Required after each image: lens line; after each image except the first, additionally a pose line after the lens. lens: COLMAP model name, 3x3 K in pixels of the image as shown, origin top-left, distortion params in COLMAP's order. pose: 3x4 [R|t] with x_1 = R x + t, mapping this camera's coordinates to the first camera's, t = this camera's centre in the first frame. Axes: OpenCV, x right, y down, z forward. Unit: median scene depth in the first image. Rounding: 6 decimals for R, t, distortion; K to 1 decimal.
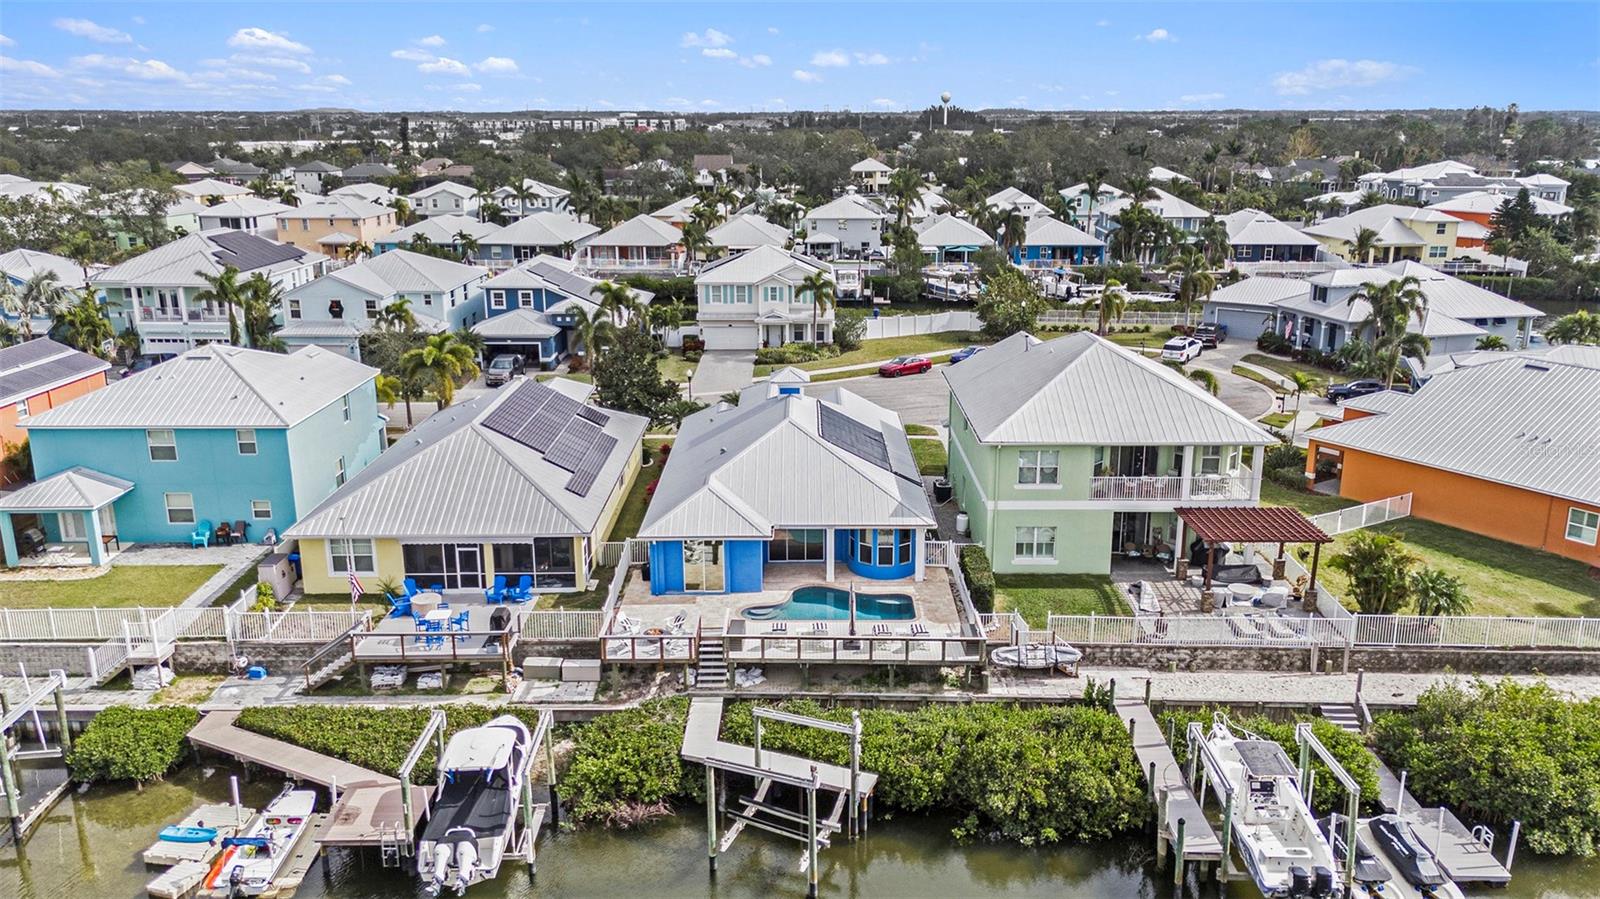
lens RADIAL K [[1210.2, 0, 779.9], [0, 1210.2, 381.6], [0, 0, 1]] dist [0.033176, -0.016386]
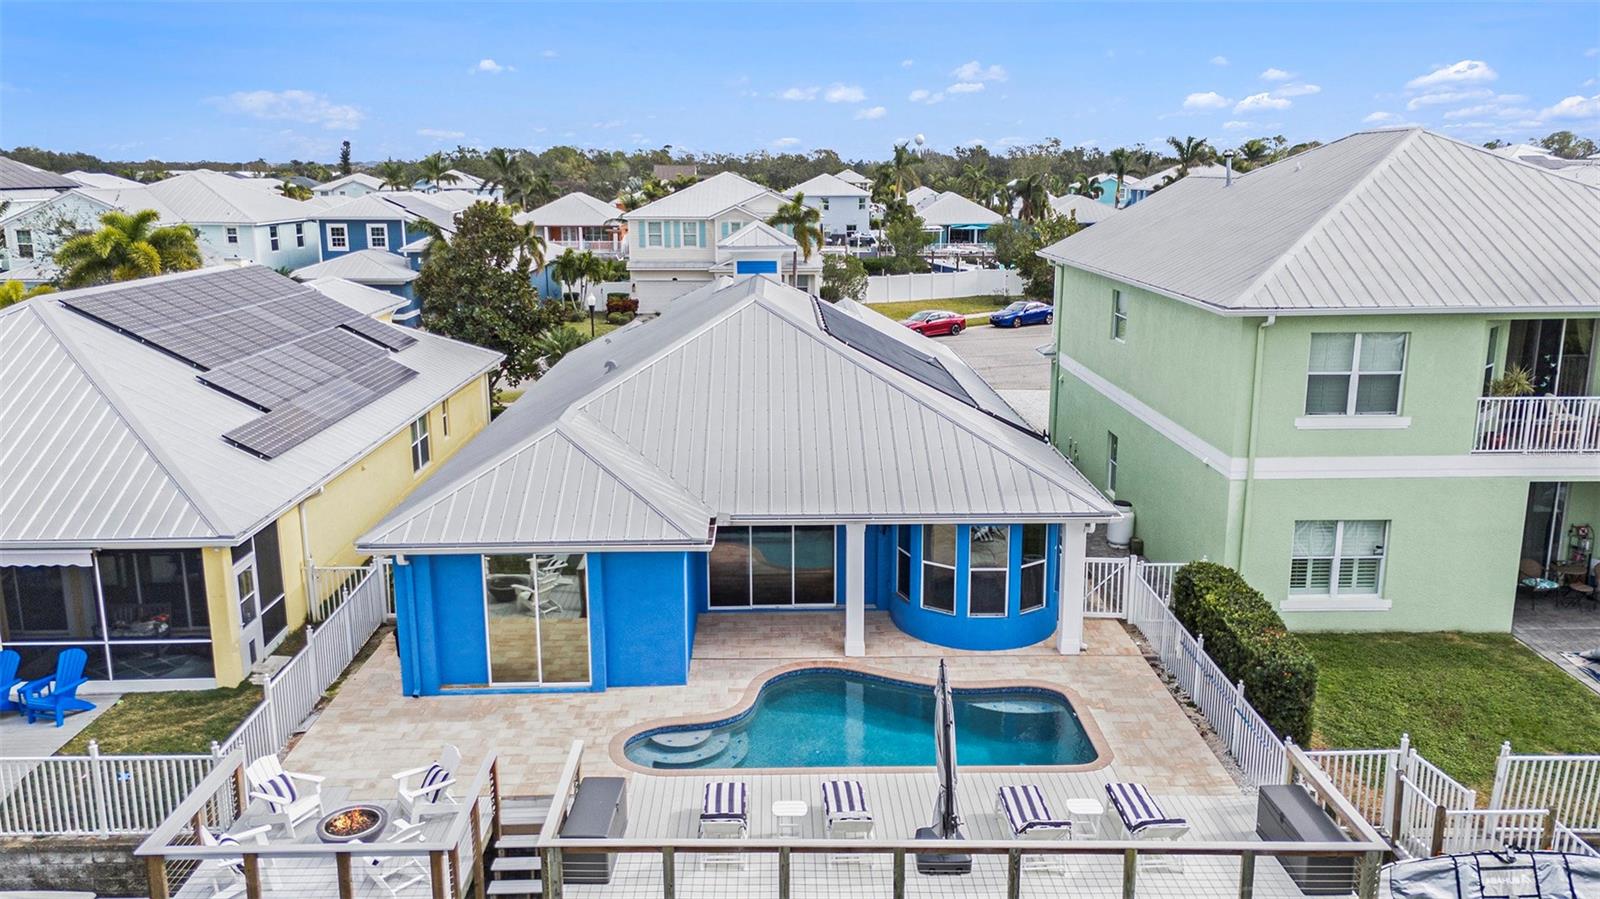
lens RADIAL K [[1210.2, 0, 794.2], [0, 1210.2, 396.0], [0, 0, 1]] dist [0.033176, -0.016386]
pose [[0.999365, -0.001779, 0.035582, 0.006488], [0.002942, 0.999463, -0.032649, 0.090456], [-0.035505, 0.032733, 0.998833, 0.586509]]
